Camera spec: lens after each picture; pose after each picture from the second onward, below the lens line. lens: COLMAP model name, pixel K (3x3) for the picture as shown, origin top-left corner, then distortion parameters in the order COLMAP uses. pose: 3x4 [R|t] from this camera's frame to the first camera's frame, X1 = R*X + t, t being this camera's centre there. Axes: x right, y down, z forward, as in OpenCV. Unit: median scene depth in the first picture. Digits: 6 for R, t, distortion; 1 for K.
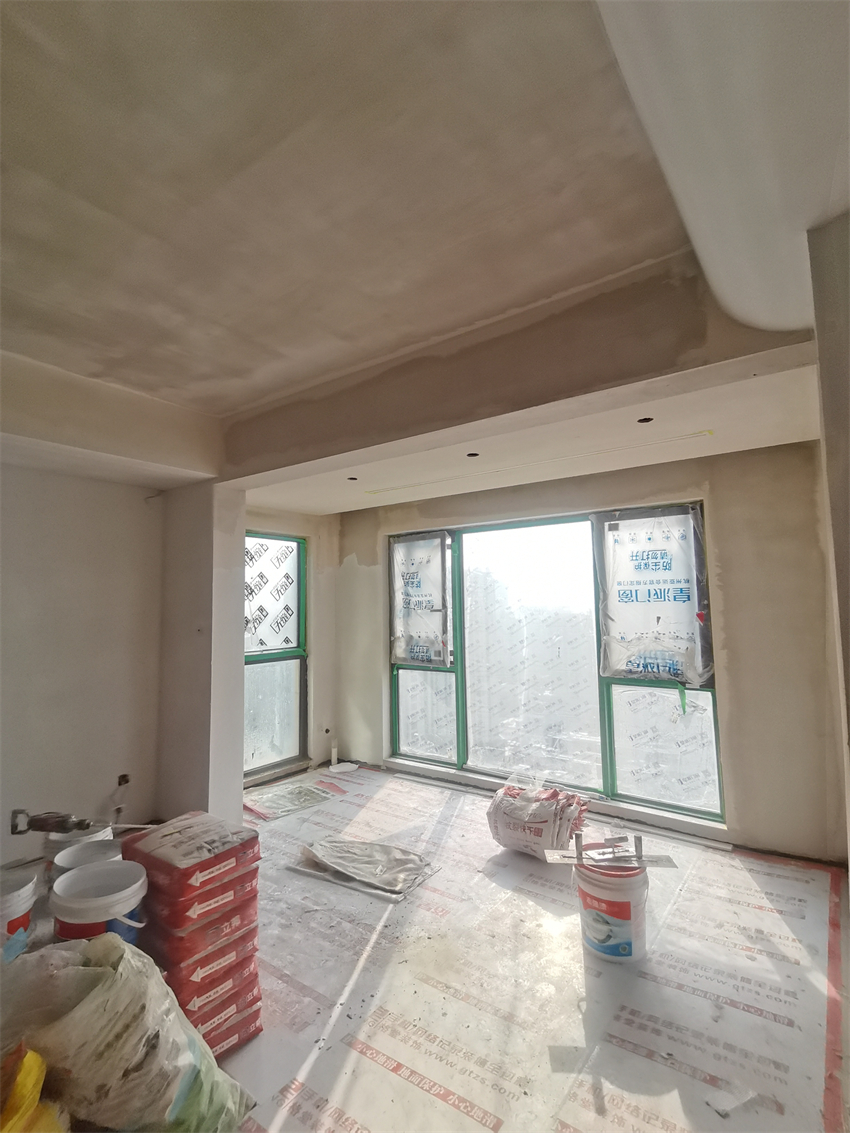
lens RADIAL K [[558.4, 0, 425.0], [0, 558.4, 566.5], [0, 0, 1]] dist [-0.000291, -0.004818]
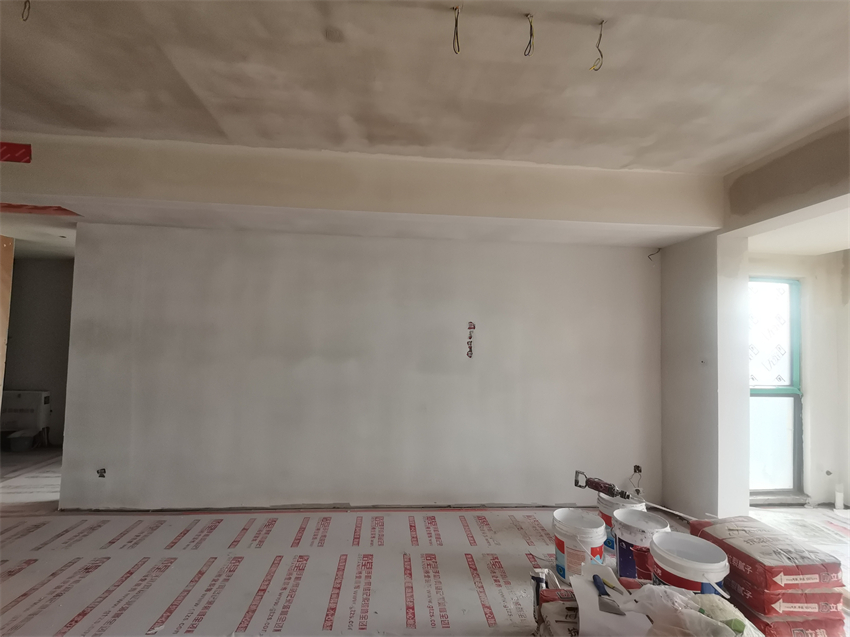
lens RADIAL K [[418.9, 0, 408.0], [0, 418.9, 337.0], [0, 0, 1]] dist [-0.000291, -0.004818]
pose [[0.630881, 0.027505, -0.775392, -0.147881], [0.016647, 0.998662, 0.048969, 0.009863], [0.775701, -0.043802, 0.629578, -0.056305]]
